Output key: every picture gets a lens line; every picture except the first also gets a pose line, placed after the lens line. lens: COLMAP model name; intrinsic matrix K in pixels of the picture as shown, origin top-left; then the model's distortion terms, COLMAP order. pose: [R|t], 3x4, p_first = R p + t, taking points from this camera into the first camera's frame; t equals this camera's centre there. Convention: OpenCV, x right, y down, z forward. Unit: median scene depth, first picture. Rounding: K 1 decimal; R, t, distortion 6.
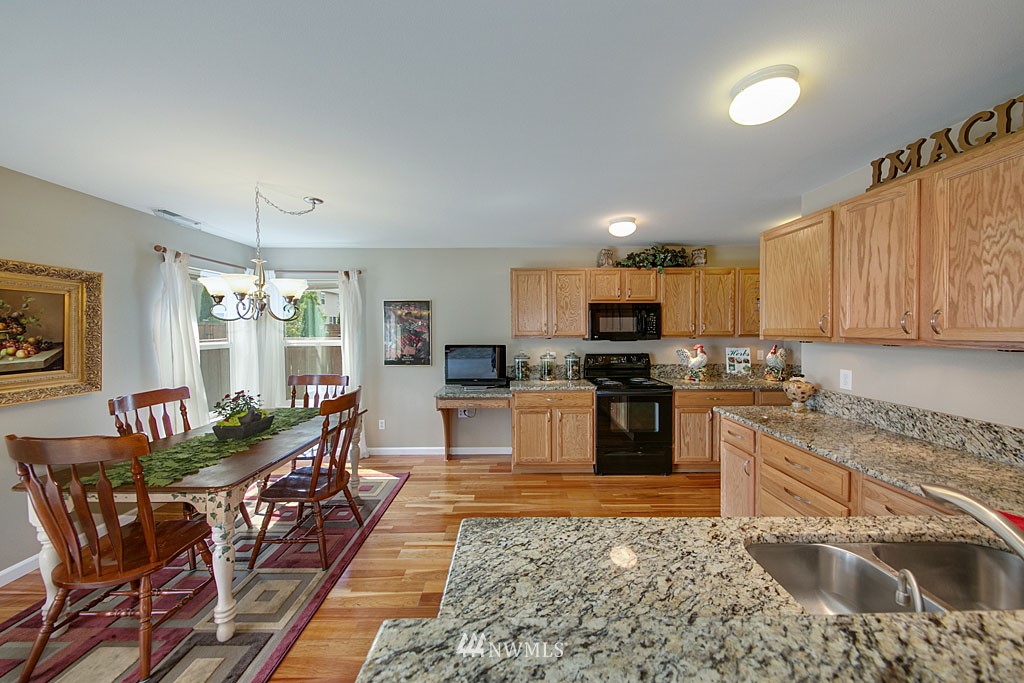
lens RADIAL K [[354.5, 0, 513.6], [0, 354.5, 334.0], [0, 0, 1]] dist [0.001646, -0.000031]
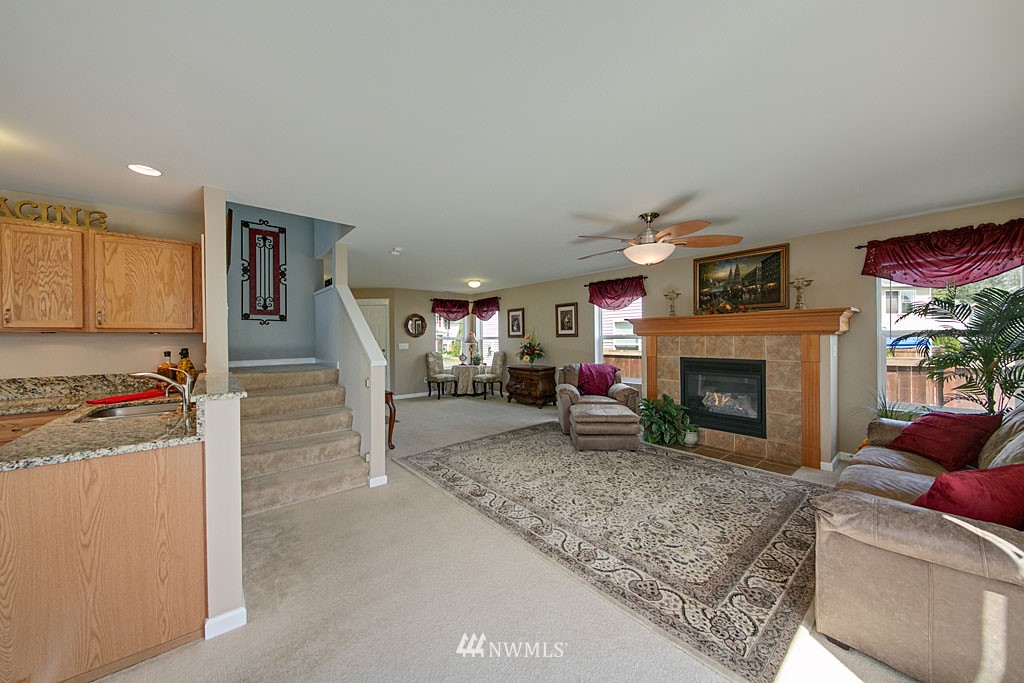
lens RADIAL K [[364.1, 0, 506.5], [0, 364.1, 340.0], [0, 0, 1]] dist [-0.001262, -0.000183]
pose [[-0.629601, 0.010576, 0.776847, -1.020468], [0.026545, 0.999616, 0.007905, 0.081538], [-0.776465, 0.025598, -0.629640, 0.188953]]
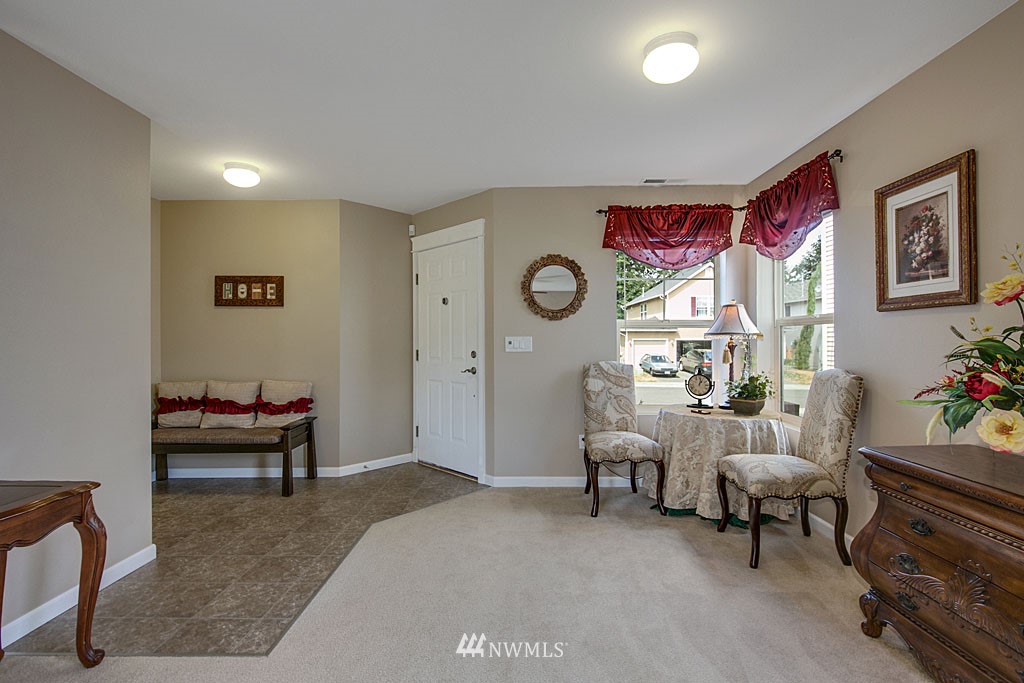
lens RADIAL K [[468.0, 0, 512.0], [0, 468.0, 341.5], [0, 0, 1]] dist [-0.023694, -0.000120]
pose [[0.039847, 0.011191, 0.999143, 0.672701], [0.018823, 0.999751, -0.011949, 0.152056], [-0.999028, 0.019283, 0.039626, -1.285990]]
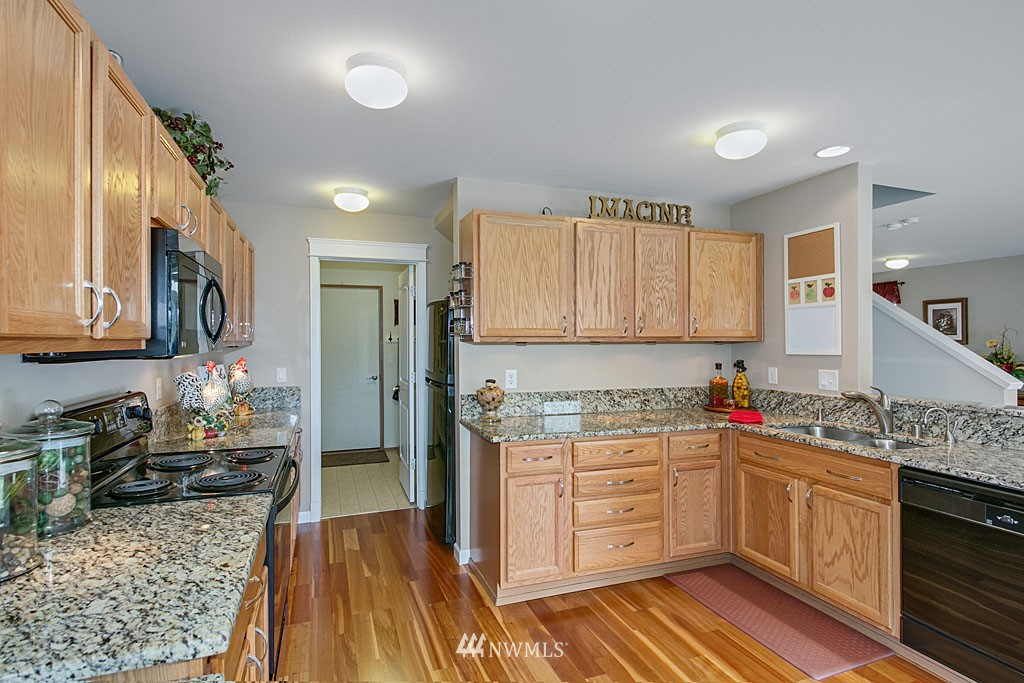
lens RADIAL K [[509.1, 0, 479.4], [0, 509.1, 335.6], [0, 0, 1]] dist [0.001684, -0.000094]
pose [[-0.304306, 0.014794, 0.952459, -0.463001], [0.018021, 0.999790, -0.009771, 0.013841], [-0.952404, 0.014191, -0.304509, 1.565192]]
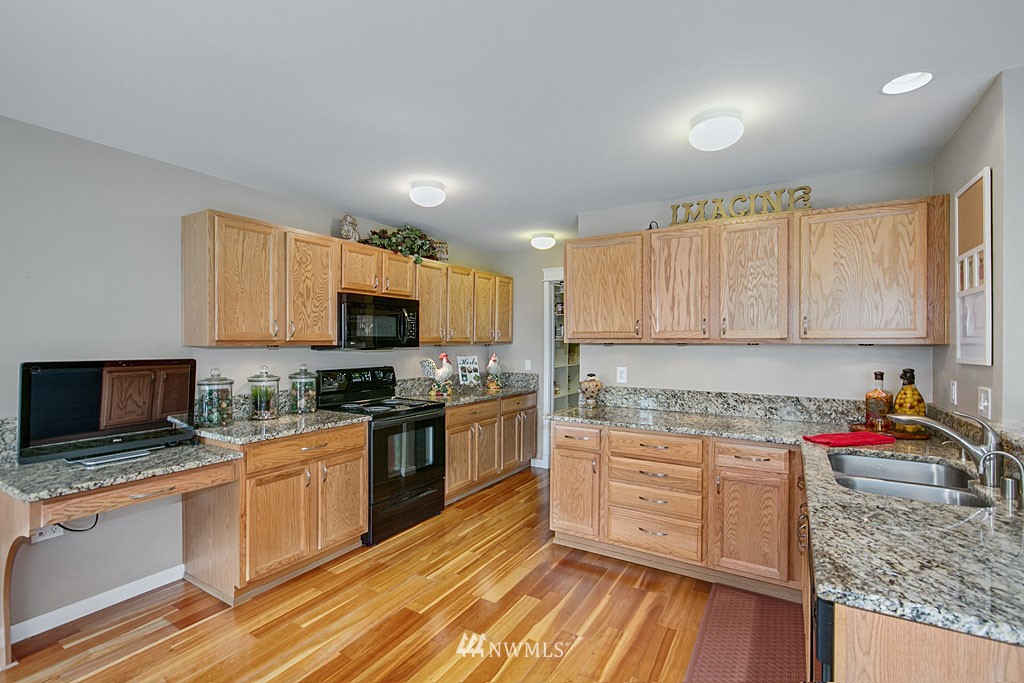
lens RADIAL K [[449.9, 0, 512.0], [0, 449.9, 341.5], [0, 0, 1]] dist [-0.007723, 0.000239]
pose [[0.523213, 0.009367, 0.852150, -0.581917], [0.006861, 0.999861, -0.015203, 0.034898], [-0.852174, 0.013801, 0.523076, 0.520912]]
